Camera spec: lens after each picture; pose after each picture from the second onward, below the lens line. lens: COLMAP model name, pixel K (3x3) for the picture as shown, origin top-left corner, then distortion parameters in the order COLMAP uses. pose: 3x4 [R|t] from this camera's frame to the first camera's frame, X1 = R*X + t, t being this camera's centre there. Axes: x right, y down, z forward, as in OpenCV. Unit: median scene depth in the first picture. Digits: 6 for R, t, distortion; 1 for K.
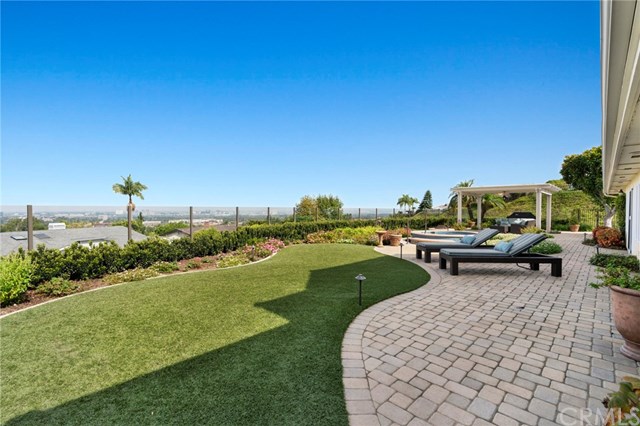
lens RADIAL K [[289.8, 0, 317.8], [0, 289.8, 211.5], [0, 0, 1]] dist [0.003388, 0.000322]
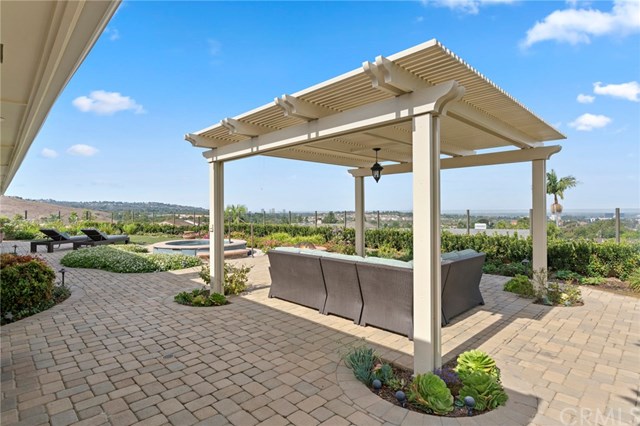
lens RADIAL K [[338.9, 0, 320.2], [0, 338.9, 212.0], [0, 0, 1]] dist [-0.023730, -0.000138]
pose [[-0.018225, 0.002247, -0.999831, 0.340008], [-0.003547, 0.999991, 0.002312, -0.004279], [0.999828, 0.003588, -0.018216, 0.342483]]
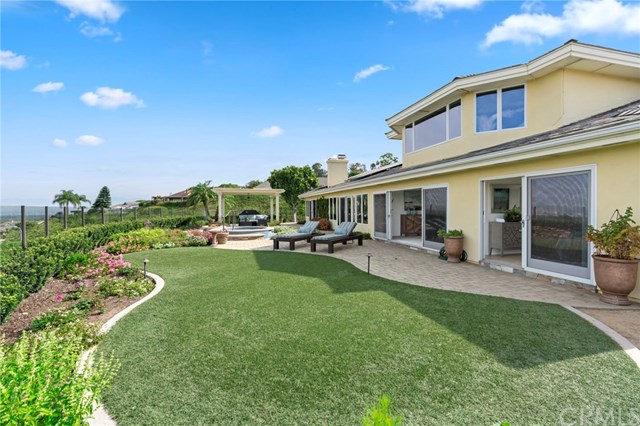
lens RADIAL K [[289.8, 0, 324.0], [0, 289.8, 211.2], [0, 0, 1]] dist [0.003388, 0.000322]
pose [[0.492077, -0.012430, 0.870463, -0.095022], [0.010982, 0.999907, 0.008071, -0.000254], [-0.870482, 0.005588, 0.492168, 0.039069]]
